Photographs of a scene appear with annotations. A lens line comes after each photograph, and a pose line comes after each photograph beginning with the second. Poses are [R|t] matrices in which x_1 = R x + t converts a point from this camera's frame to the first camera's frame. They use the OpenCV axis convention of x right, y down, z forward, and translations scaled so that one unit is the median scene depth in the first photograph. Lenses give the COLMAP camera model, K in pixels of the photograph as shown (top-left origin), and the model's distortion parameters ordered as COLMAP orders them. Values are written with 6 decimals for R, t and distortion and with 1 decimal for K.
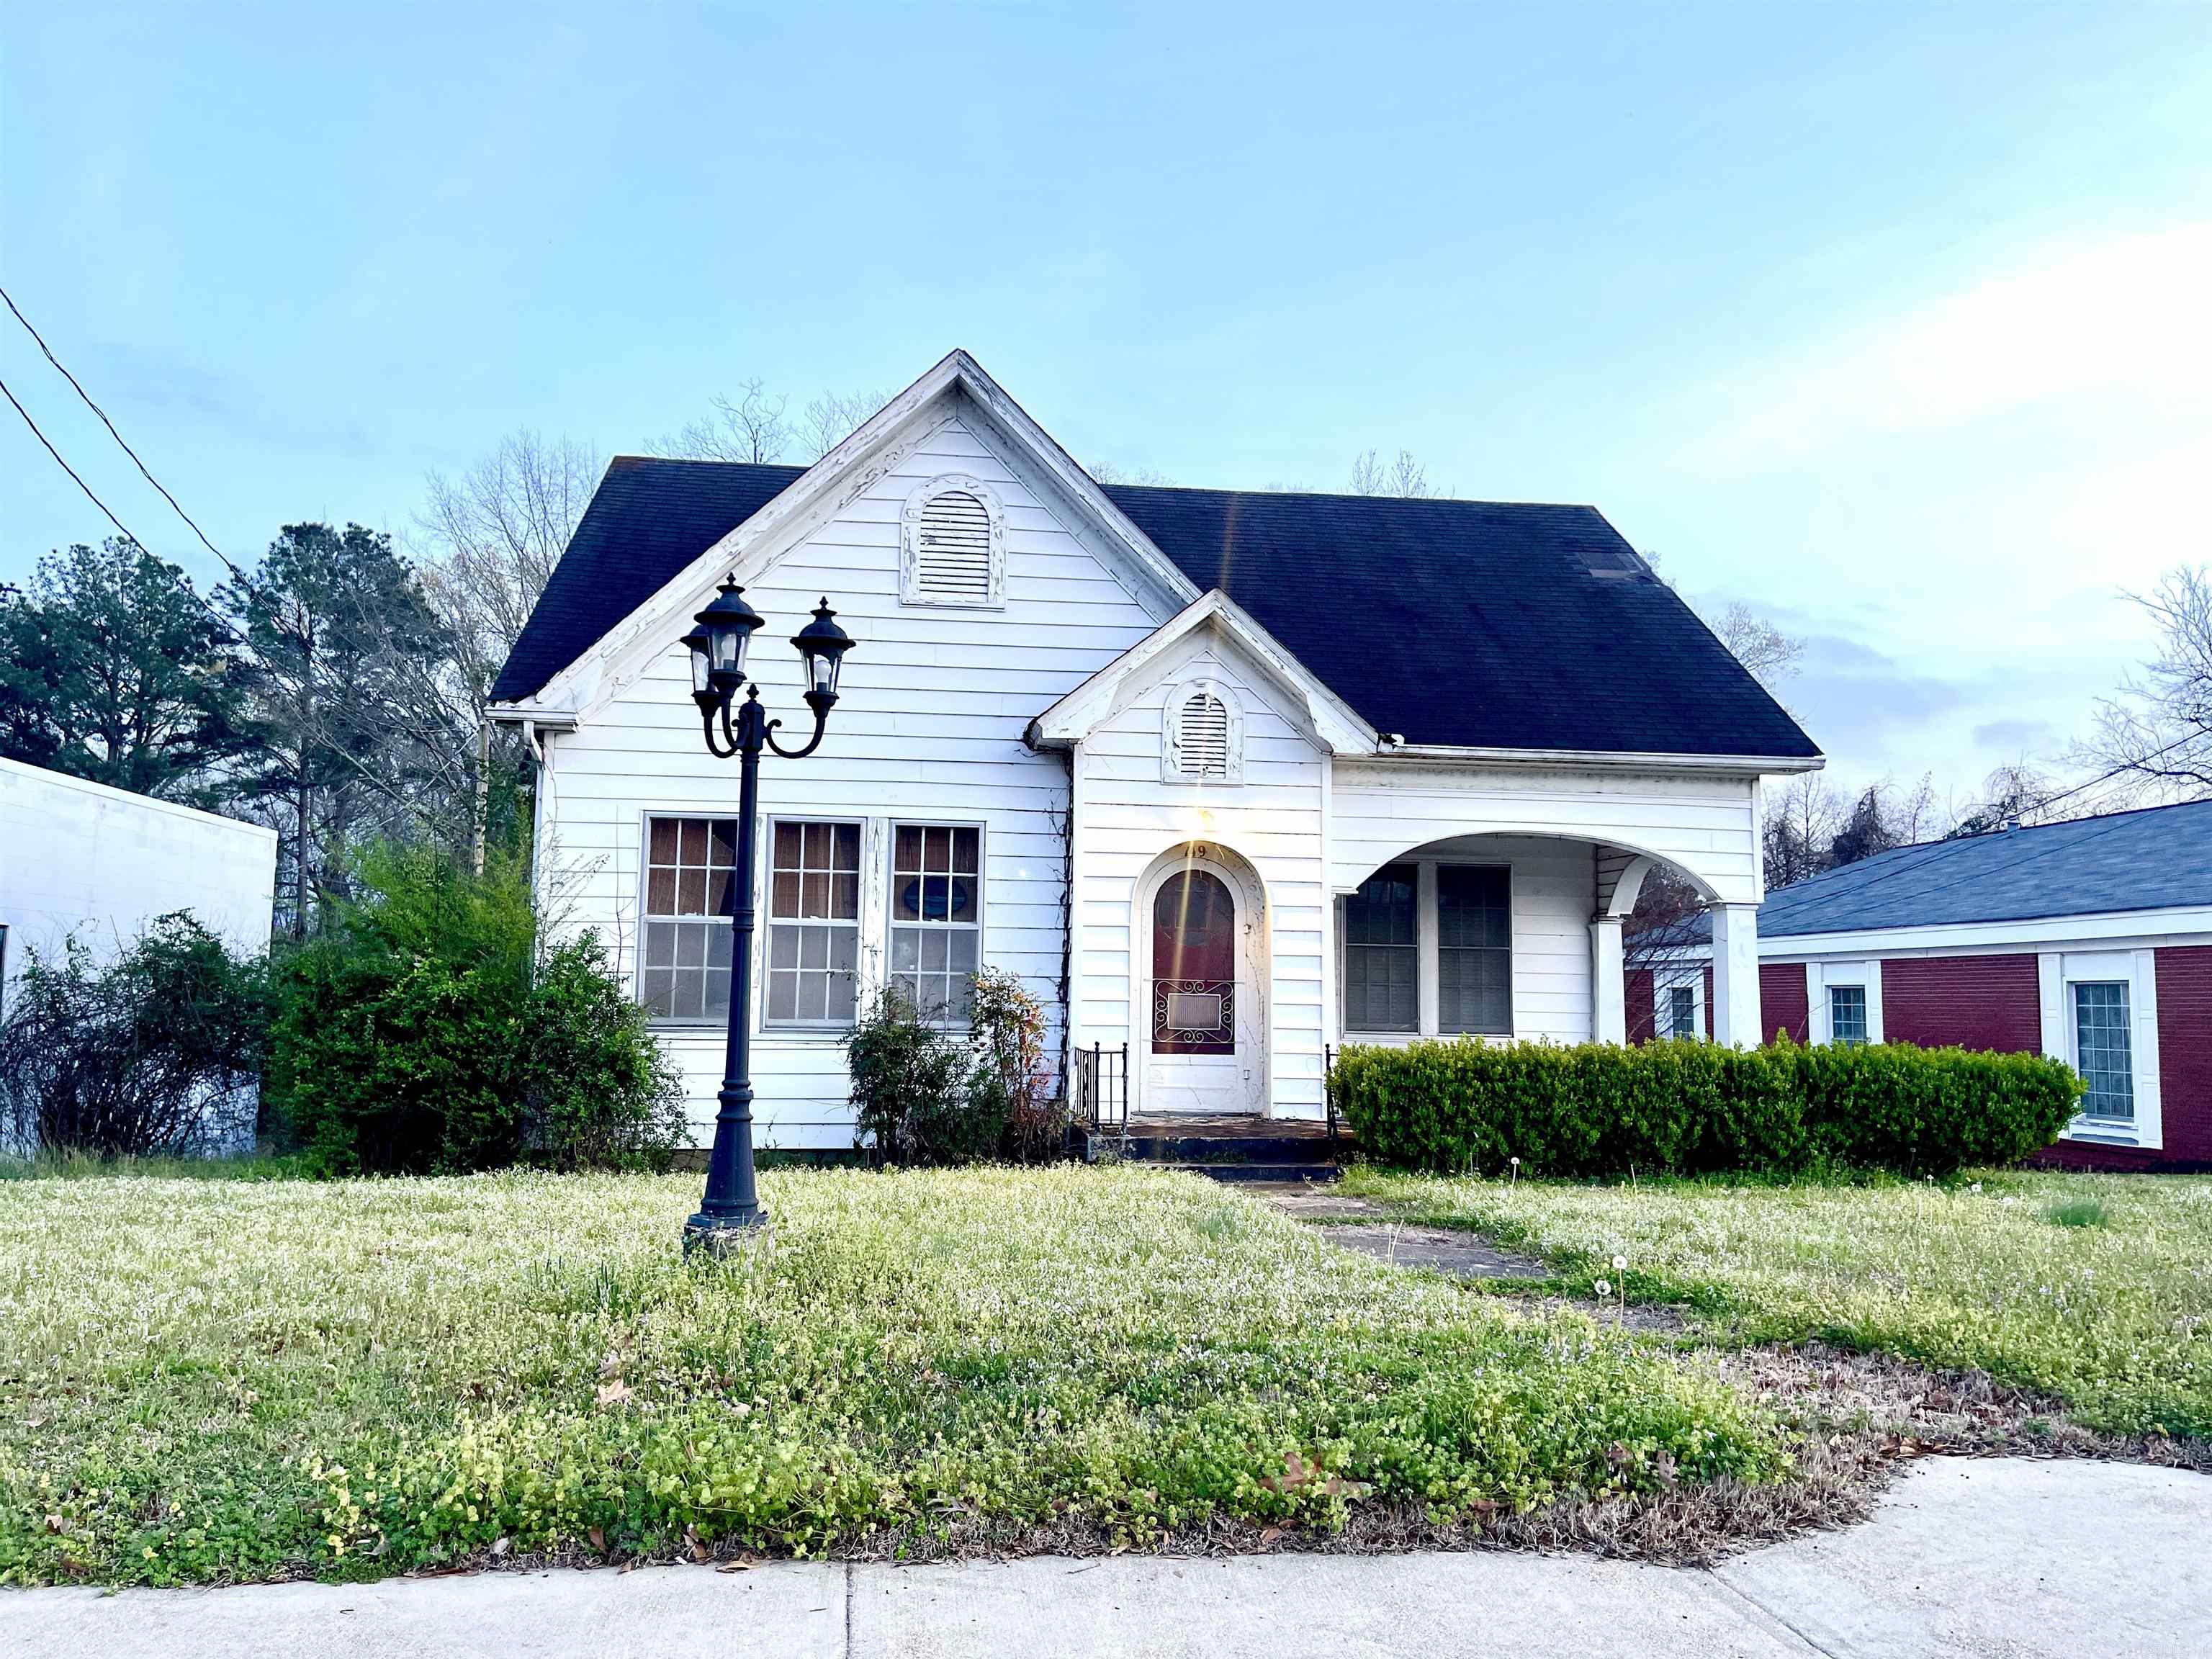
lens RADIAL K [[1667.7, 0, 1099.3], [0, 1667.7, 828.5], [0, 0, 1]] dist [0.043358, 0.001579]
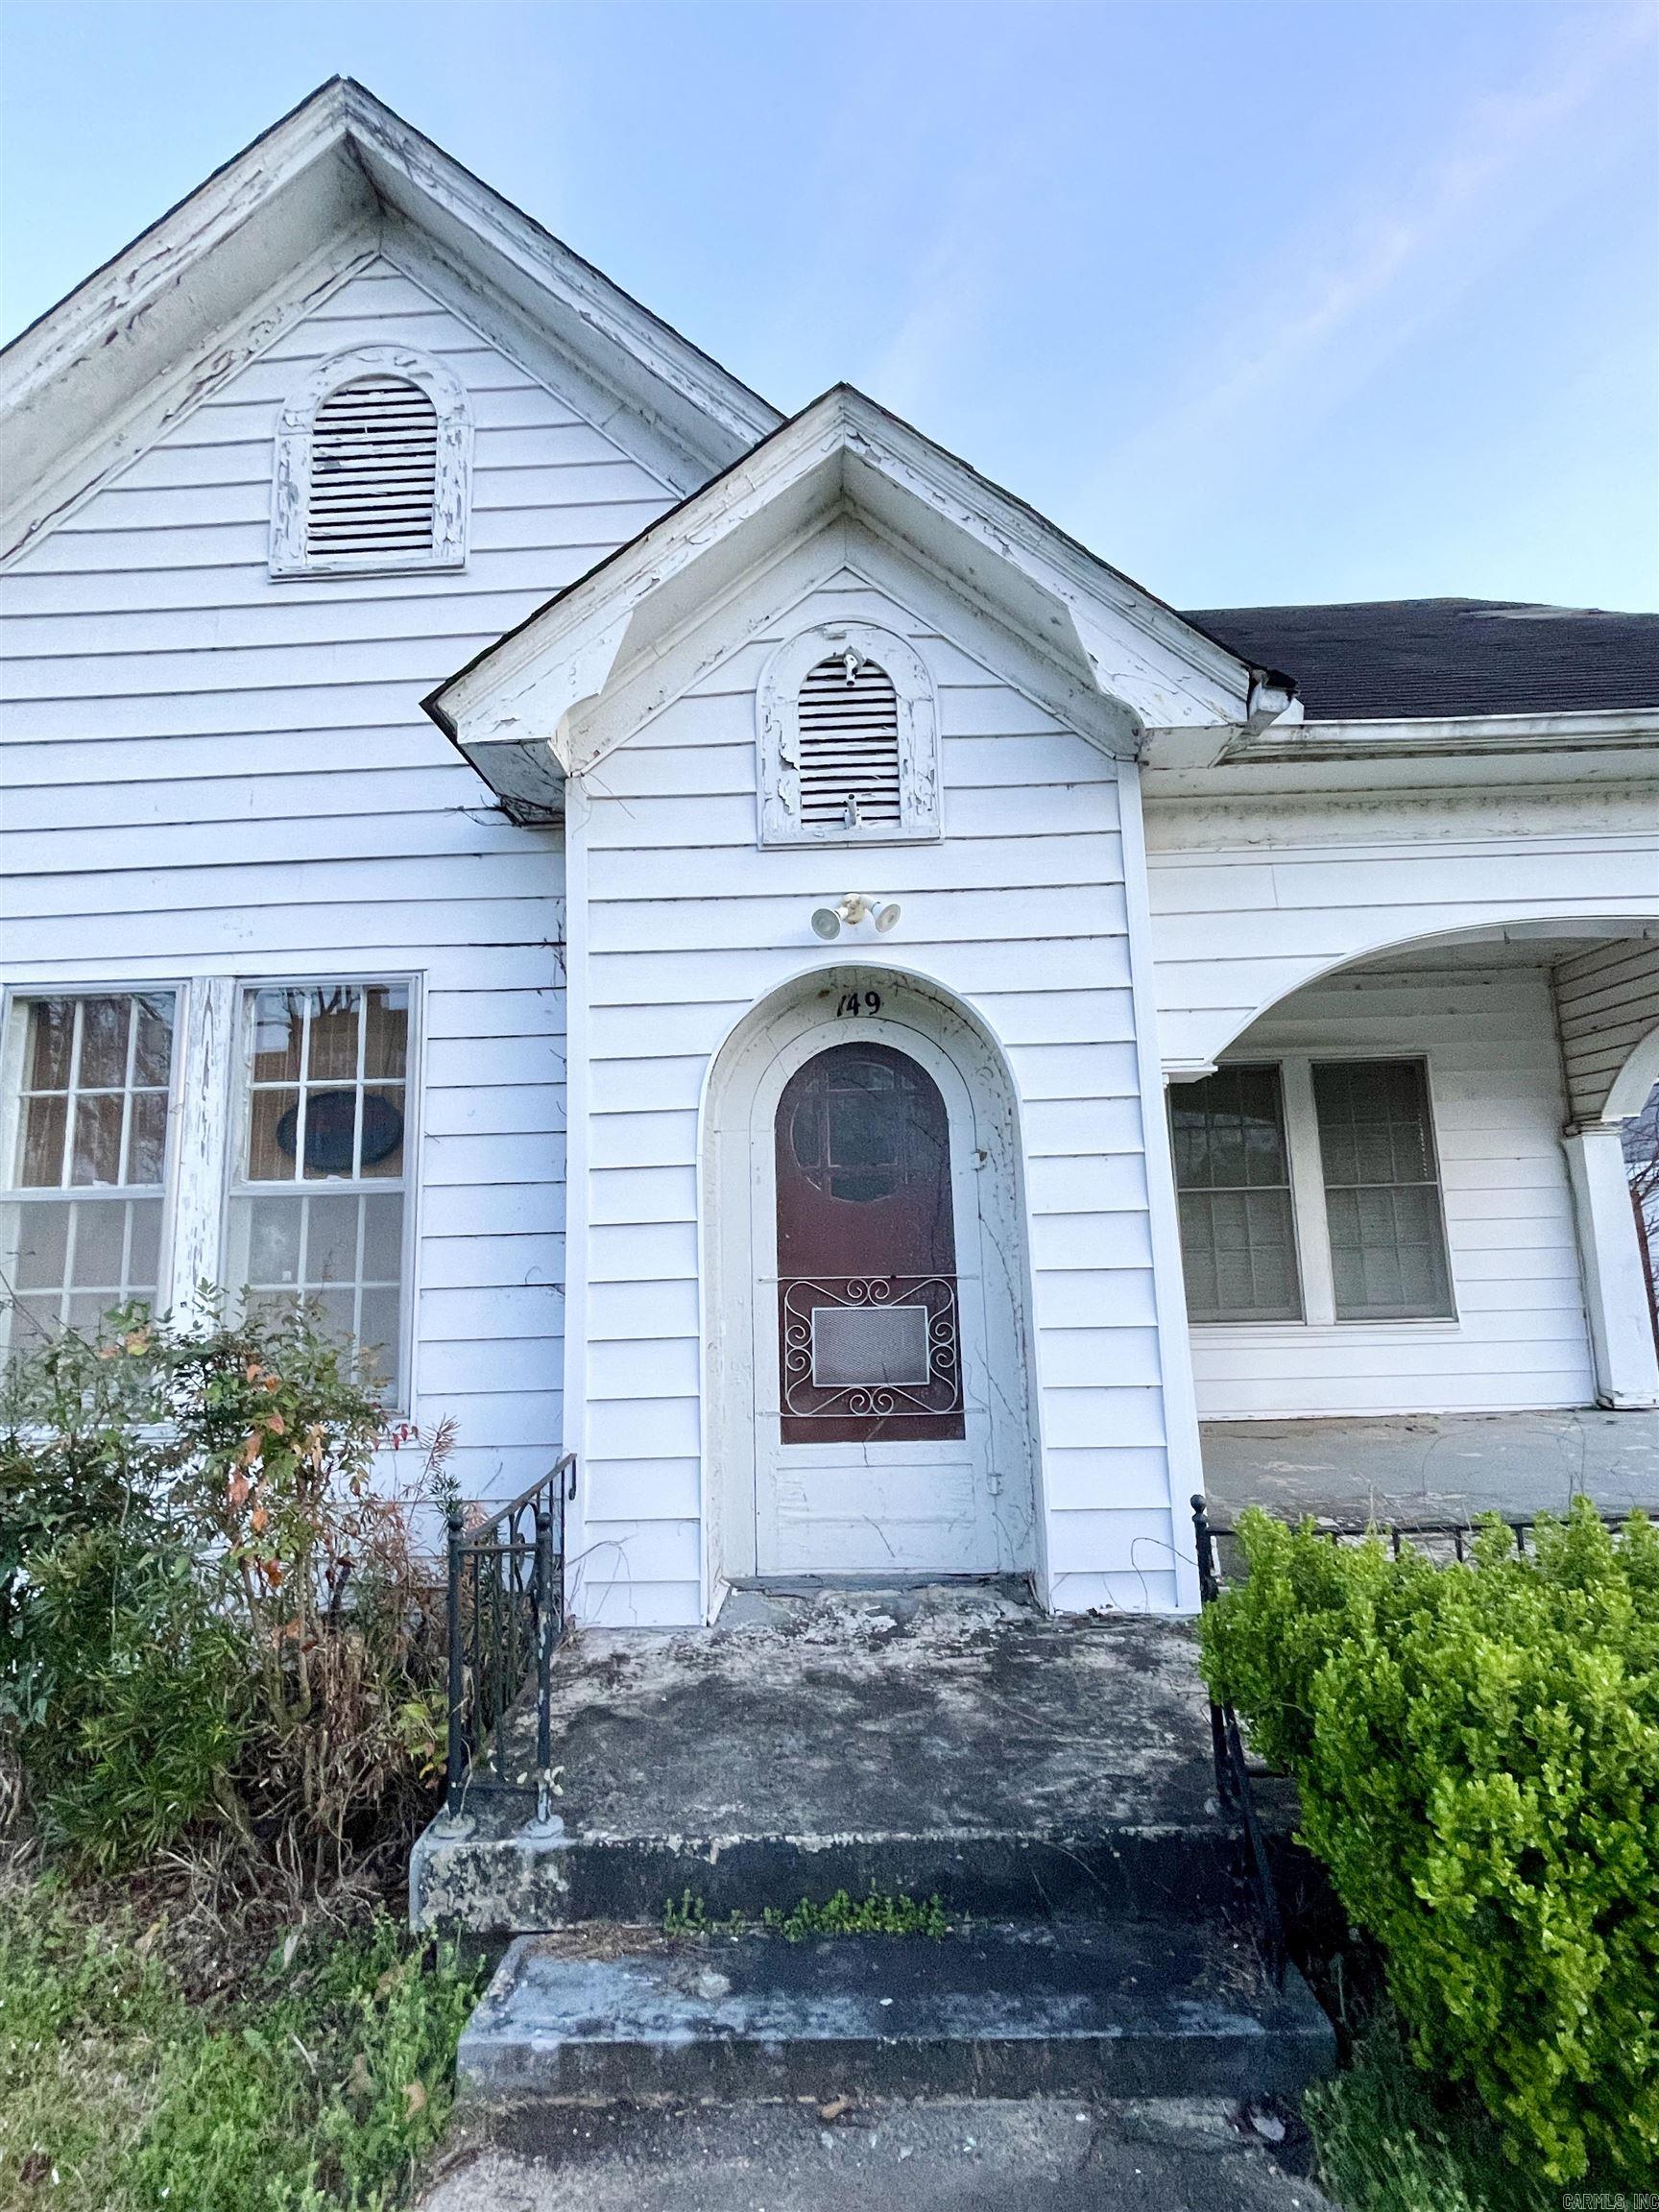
lens RADIAL K [[945.8, 0, 858.7], [0, 945.8, 1106.1], [0, 0, 1]] dist [-0.006416, -0.000283]
pose [[0.987704, -0.066472, -0.141497, 0.094913], [0.060270, 0.997043, -0.047678, 0.056332], [0.144248, 0.038563, 0.988790, 0.741260]]
